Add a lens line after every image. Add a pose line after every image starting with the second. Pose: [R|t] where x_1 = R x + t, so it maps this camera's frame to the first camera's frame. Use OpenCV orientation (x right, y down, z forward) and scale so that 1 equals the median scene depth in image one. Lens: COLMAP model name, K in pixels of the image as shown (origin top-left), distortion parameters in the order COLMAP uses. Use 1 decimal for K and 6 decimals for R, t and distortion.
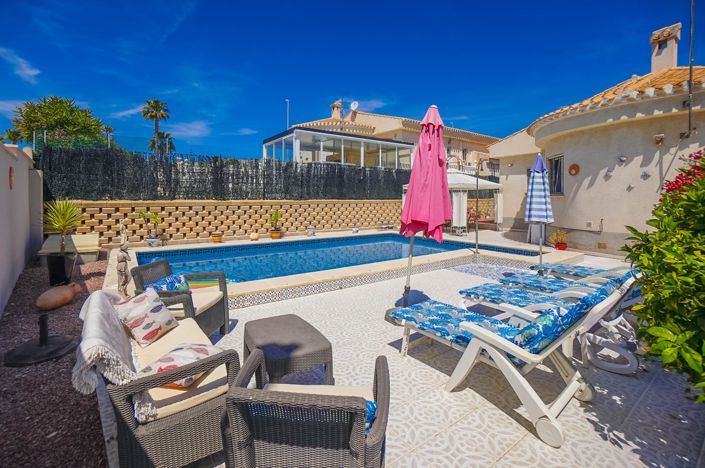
lens RADIAL K [[321.3, 0, 352.5], [0, 321.3, 202.5], [0, 0, 1]] dist [-0.019945, 0.000678]
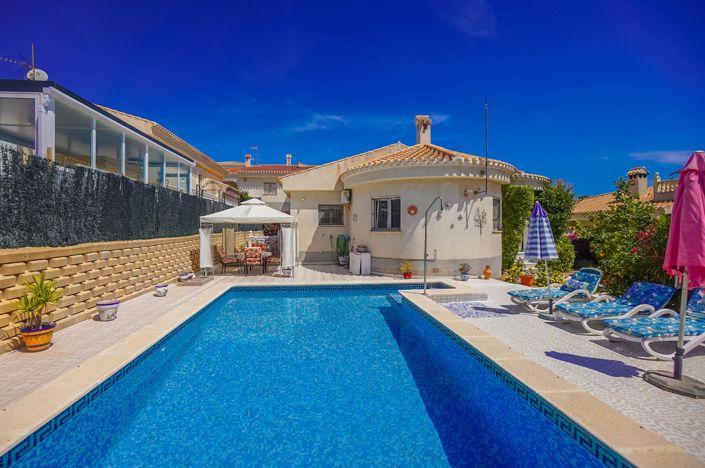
lens RADIAL K [[312.5, 0, 349.5], [0, 312.5, 230.1], [0, 0, 1]] dist [-0.020698, 0.000928]
pose [[0.518827, -0.009421, 0.854827, -0.336212], [0.015312, 0.999881, 0.001726, -0.024949], [-0.854742, 0.012194, 0.518910, 0.439924]]
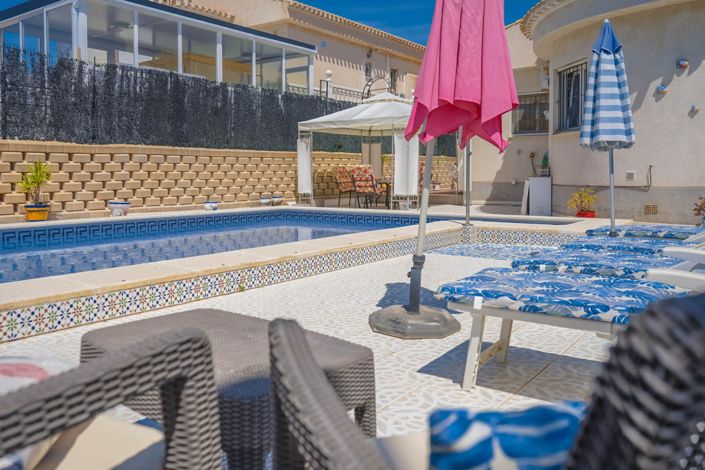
lens RADIAL K [[585.0, 0, 353.0], [0, 585.0, 195.5], [0, 0, 1]] dist [0.002510, 0.000745]
pose [[0.954407, -0.017866, 0.297974, -0.056570], [0.010185, 0.999575, 0.027309, 0.050452], [-0.298335, -0.023029, 0.954183, 0.076042]]
